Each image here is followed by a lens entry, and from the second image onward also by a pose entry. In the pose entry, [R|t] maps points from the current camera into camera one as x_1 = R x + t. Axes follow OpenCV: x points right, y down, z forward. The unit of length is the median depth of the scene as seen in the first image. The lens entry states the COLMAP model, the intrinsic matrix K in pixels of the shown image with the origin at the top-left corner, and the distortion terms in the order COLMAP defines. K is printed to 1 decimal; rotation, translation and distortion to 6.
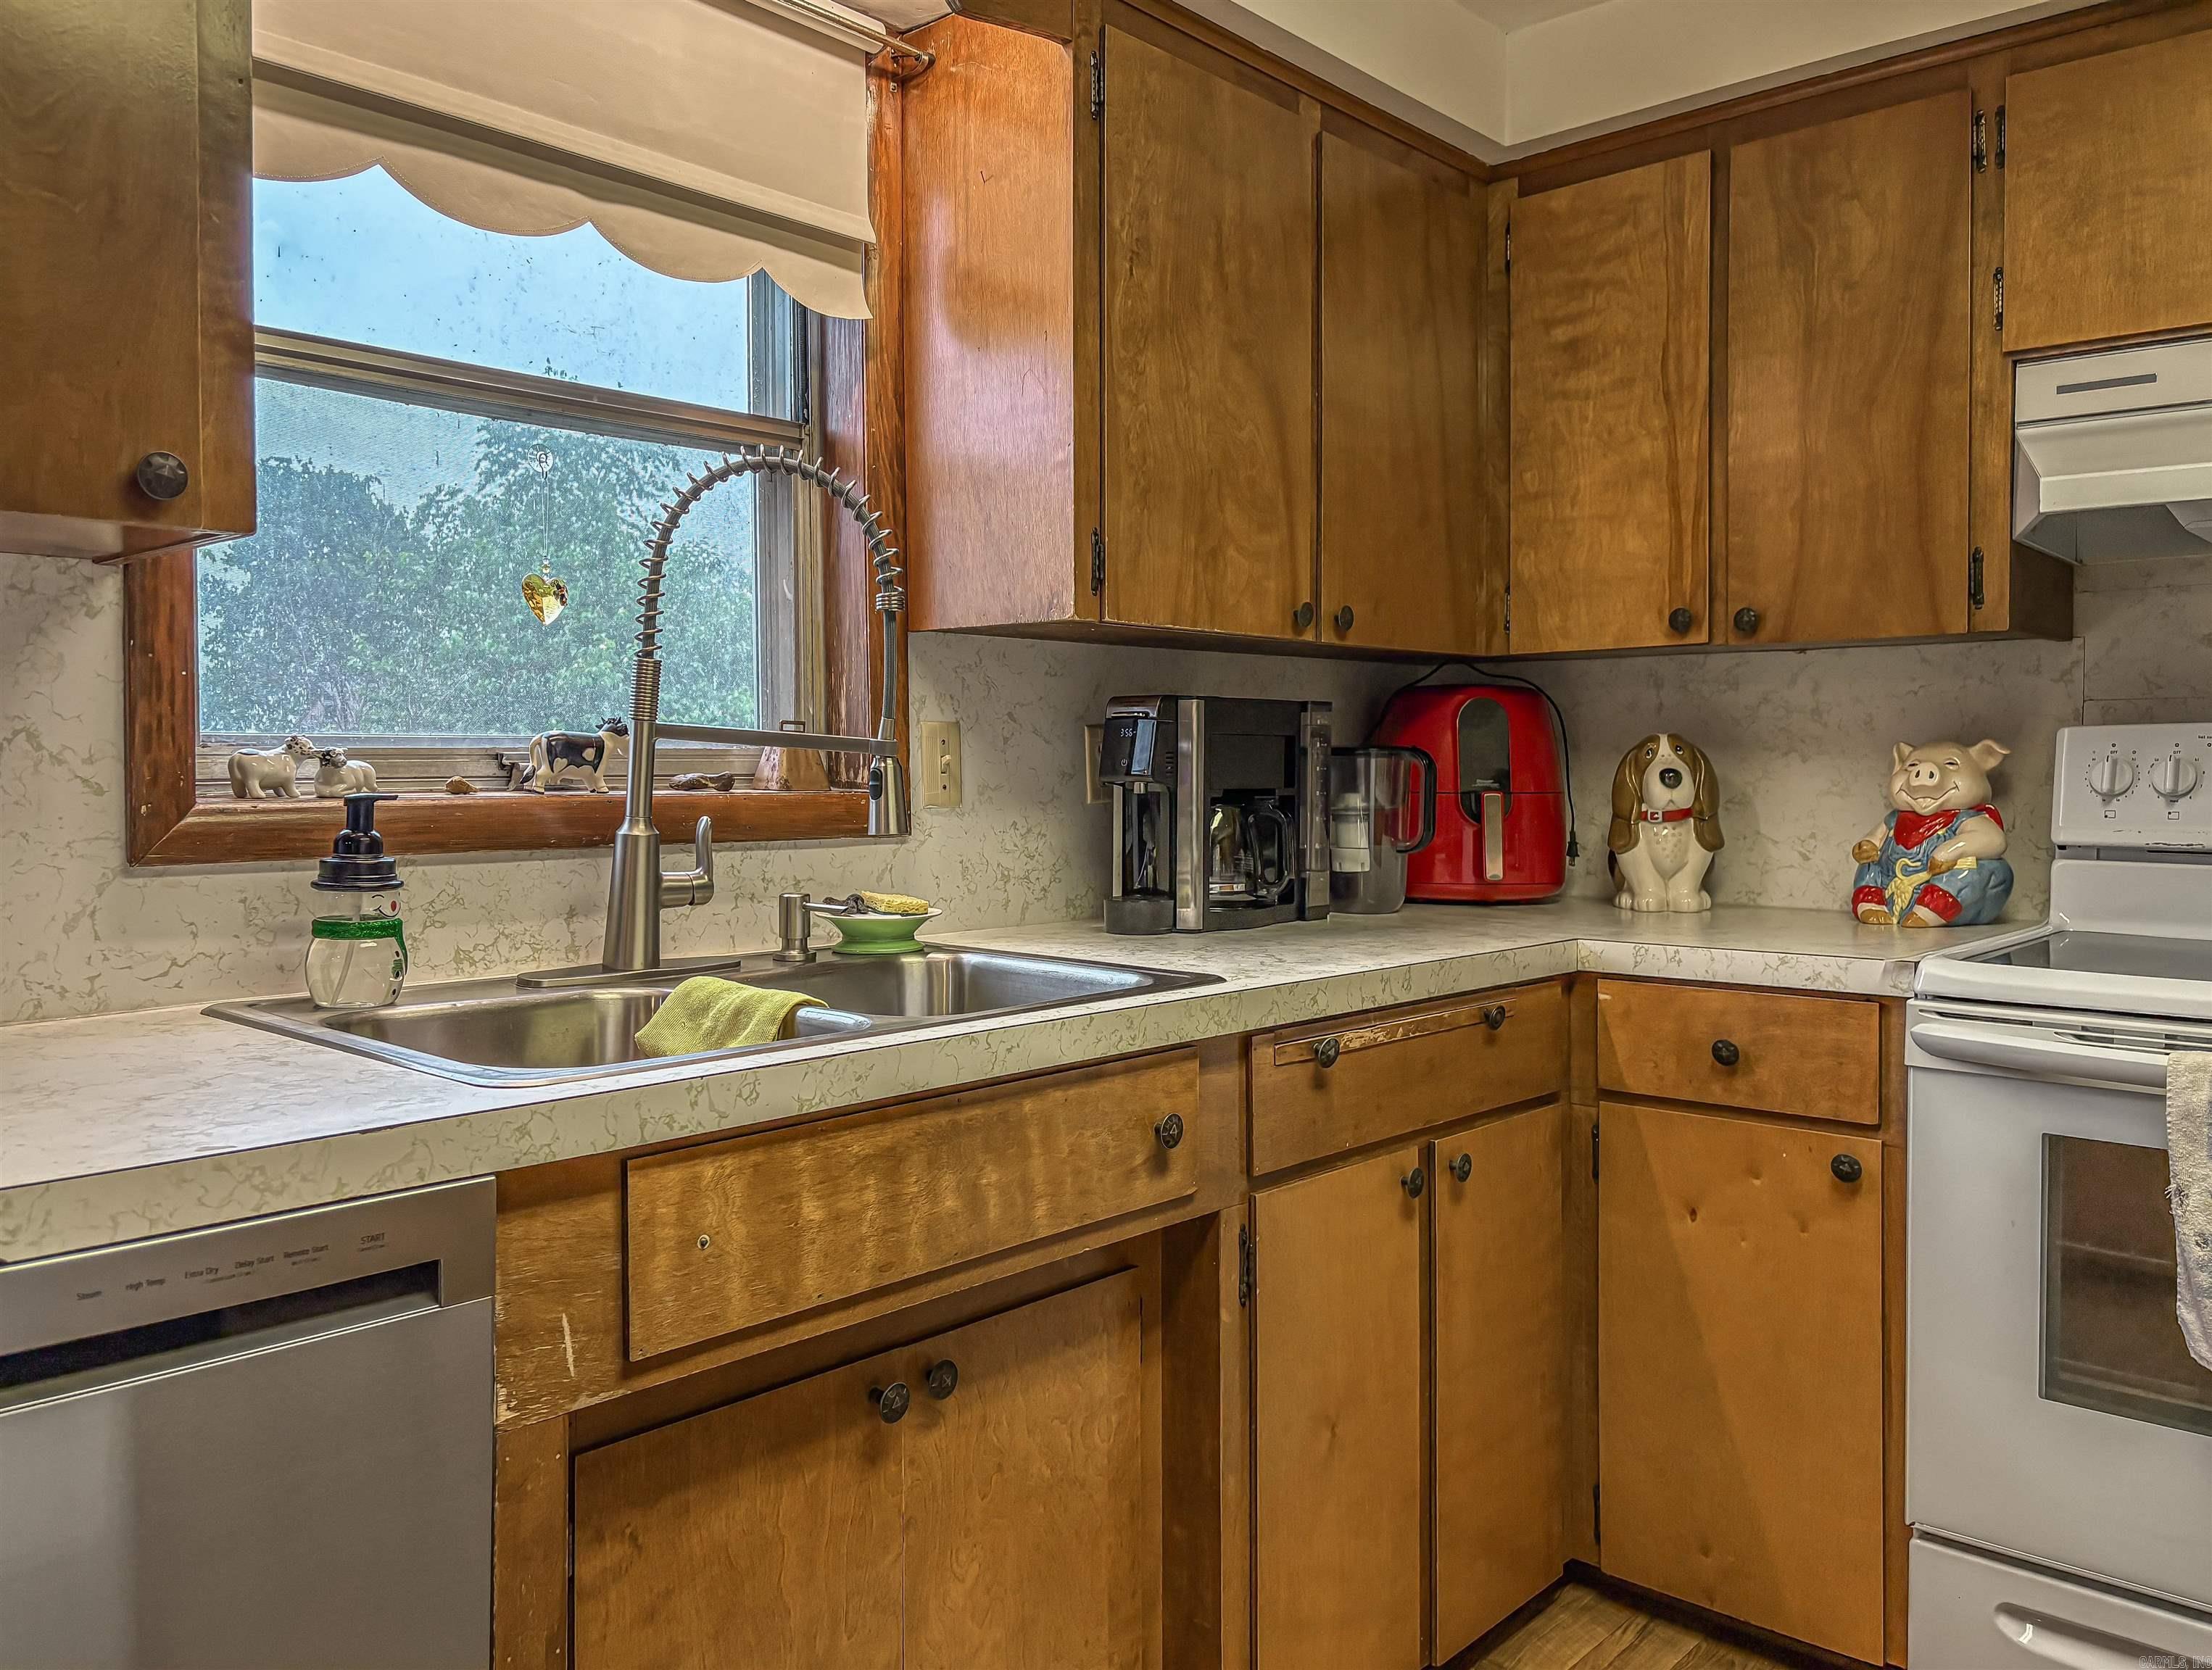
lens RADIAL K [[1703.6, 0, 1107.0], [0, 1703.6, 802.4], [0, 0, 1]] dist [-0.007718, 0.036286]
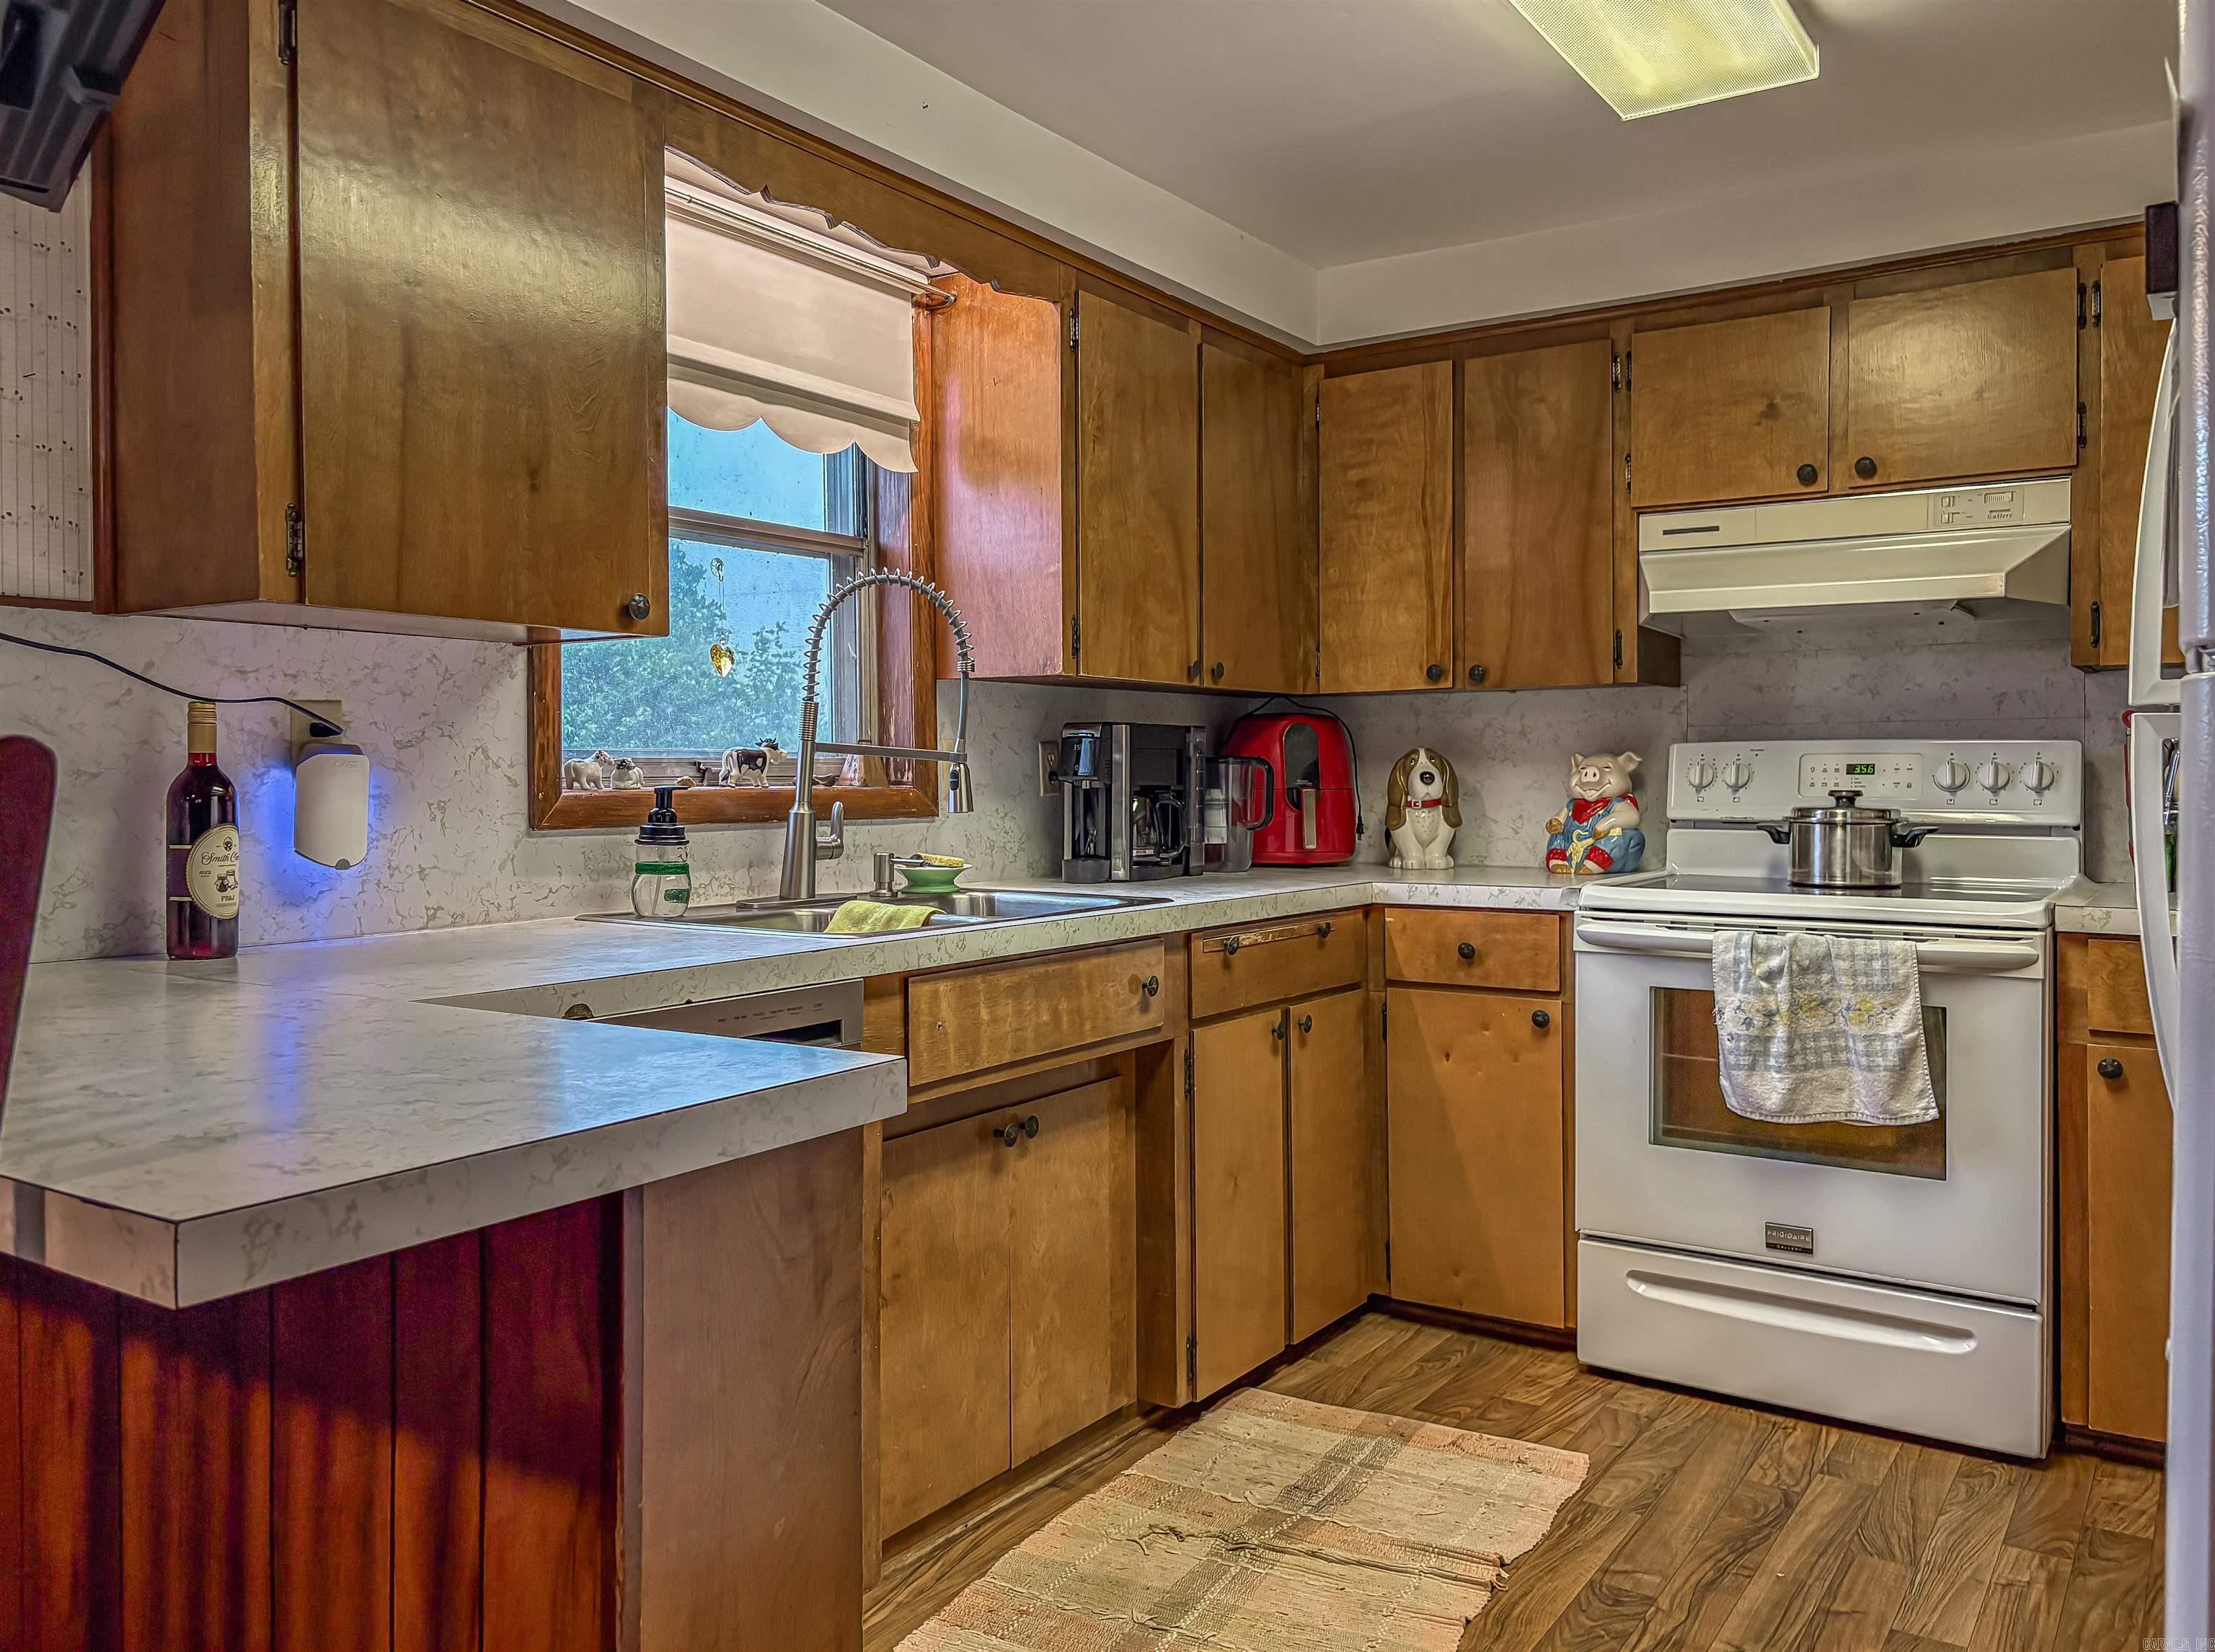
lens RADIAL K [[1693.2, 0, 1093.9], [0, 1693.2, 806.8], [0, 0, 1]] dist [0.037696, -0.007335]
pose [[0.990095, -0.005546, 0.140288, -0.197611], [0.006168, 0.999973, -0.004005, 0.018247], [-0.140261, 0.004831, 0.990103, -0.505552]]
